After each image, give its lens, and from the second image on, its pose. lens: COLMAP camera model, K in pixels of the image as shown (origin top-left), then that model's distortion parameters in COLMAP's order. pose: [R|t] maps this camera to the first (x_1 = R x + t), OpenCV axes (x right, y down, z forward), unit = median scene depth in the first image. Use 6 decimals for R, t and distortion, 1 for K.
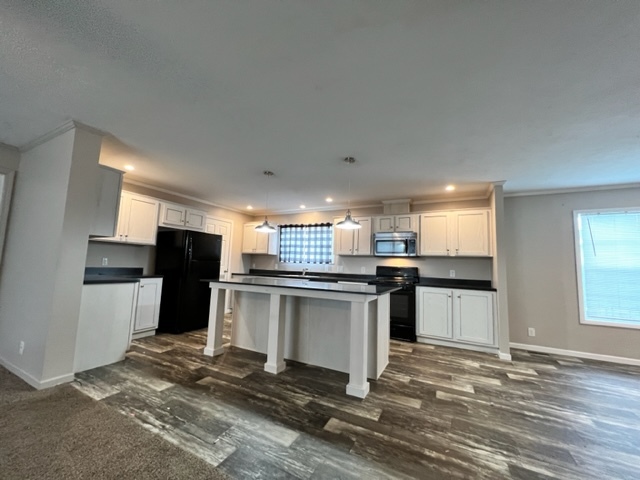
lens RADIAL K [[251.9, 0, 320.0], [0, 251.9, 240.0], [0, 0, 1]] dist [0.000401, 0.000021]
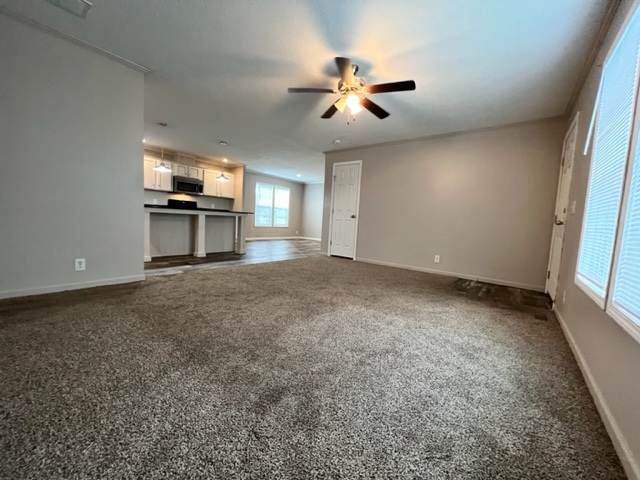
lens RADIAL K [[255.2, 0, 320.0], [0, 255.2, 240.0], [0, 0, 1]] dist [0.000438, -0.000129]
pose [[0.187845, -0.099271, 0.977169, -1.191471], [-0.145735, 0.981050, 0.127680, 0.027702], [-0.971327, -0.166391, 0.169818, -0.098774]]
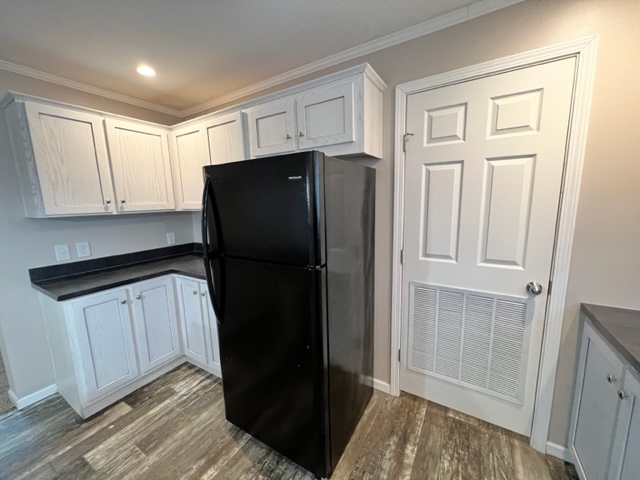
lens RADIAL K [[255.2, 0, 320.0], [0, 255.2, 240.0], [0, 0, 1]] dist [0.000438, -0.000129]
pose [[-0.074438, 0.120078, -0.989970, -0.180065], [0.121629, 0.986406, 0.110500, 0.039166], [0.989780, -0.112184, -0.088032, 1.149671]]
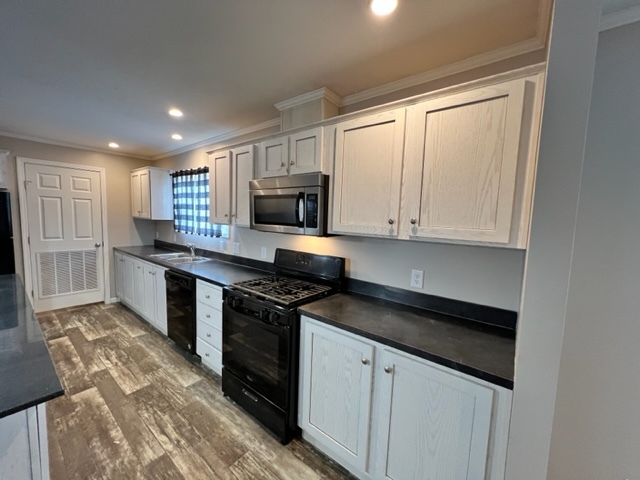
lens RADIAL K [[255.2, 0, 320.0], [0, 255.2, 240.0], [0, 0, 1]] dist [0.000438, -0.000129]
pose [[0.981664, 0.014241, -0.190088, 0.474535], [0.020329, 0.983697, 0.178681, -0.000921], [0.189533, -0.179269, 0.965370, 0.629004]]
